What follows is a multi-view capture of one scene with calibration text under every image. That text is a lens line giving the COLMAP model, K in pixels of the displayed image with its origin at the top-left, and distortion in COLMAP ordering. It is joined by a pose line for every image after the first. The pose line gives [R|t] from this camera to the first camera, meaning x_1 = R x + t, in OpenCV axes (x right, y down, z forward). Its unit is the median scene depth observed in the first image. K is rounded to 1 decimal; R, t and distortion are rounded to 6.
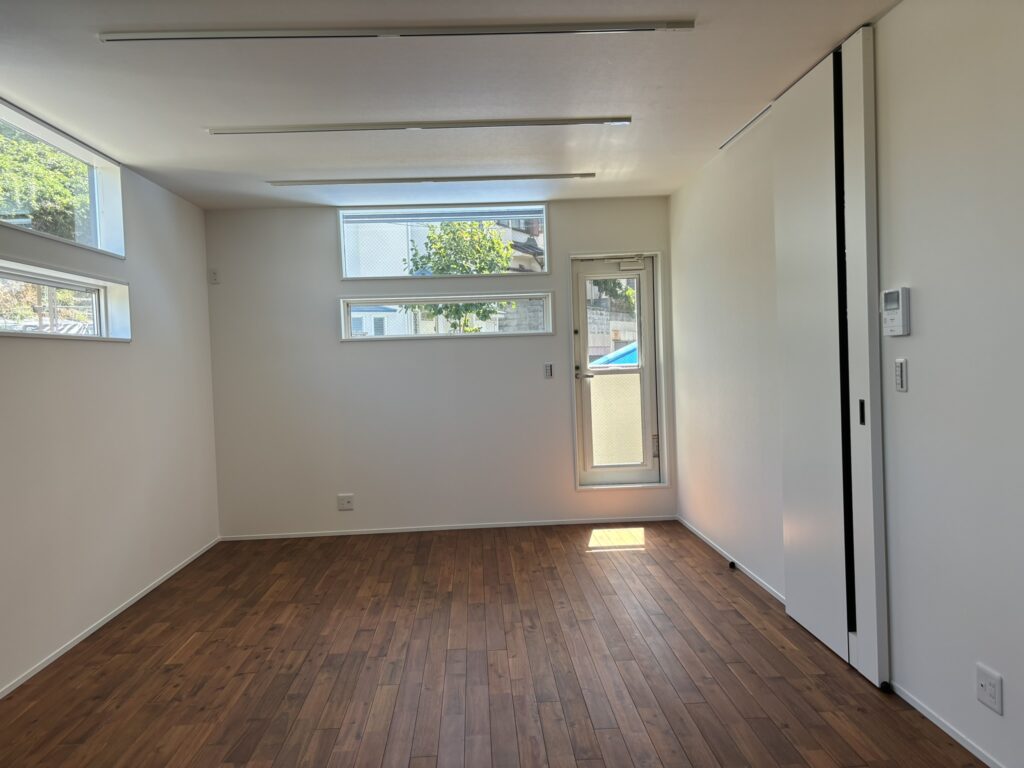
lens RADIAL K [[772.5, 0, 512.0], [0, 772.5, 384.0], [0, 0, 1]] dist [-0.000631, -0.000730]
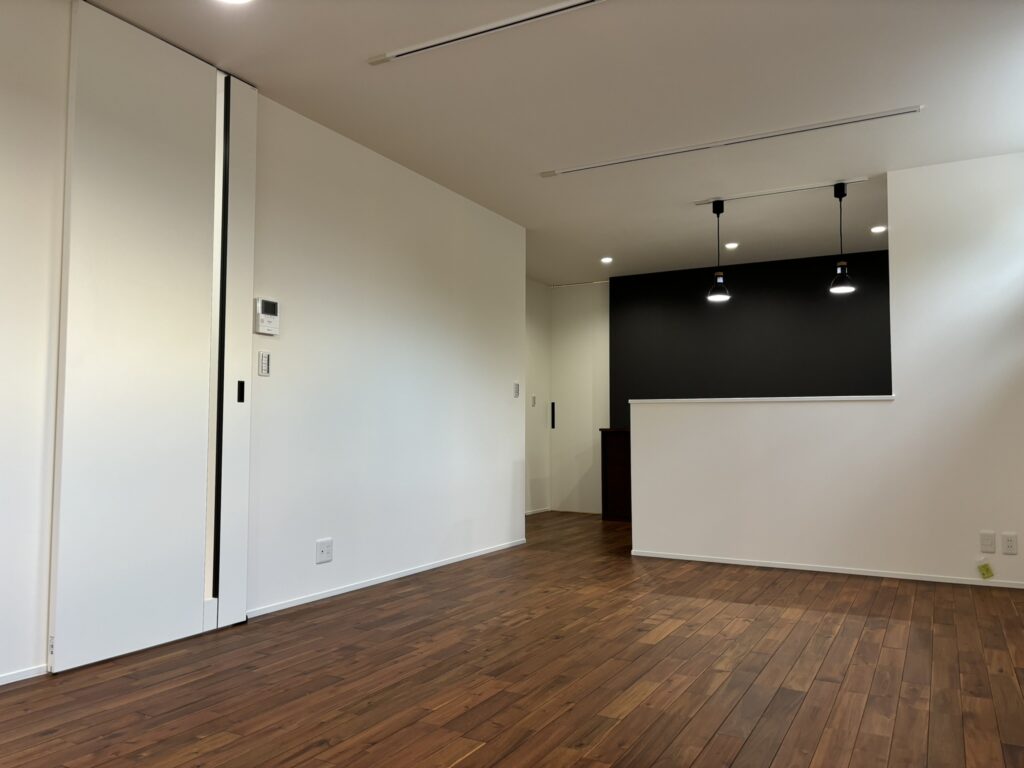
lens RADIAL K [[772.5, 0, 512.0], [0, 772.5, 384.0], [0, 0, 1]] dist [-0.000631, -0.000730]
pose [[-0.852318, 0.069650, 0.518365, -0.491616], [0.048694, 0.997356, -0.053945, 0.103255], [-0.520752, -0.020737, -0.853456, 1.698820]]
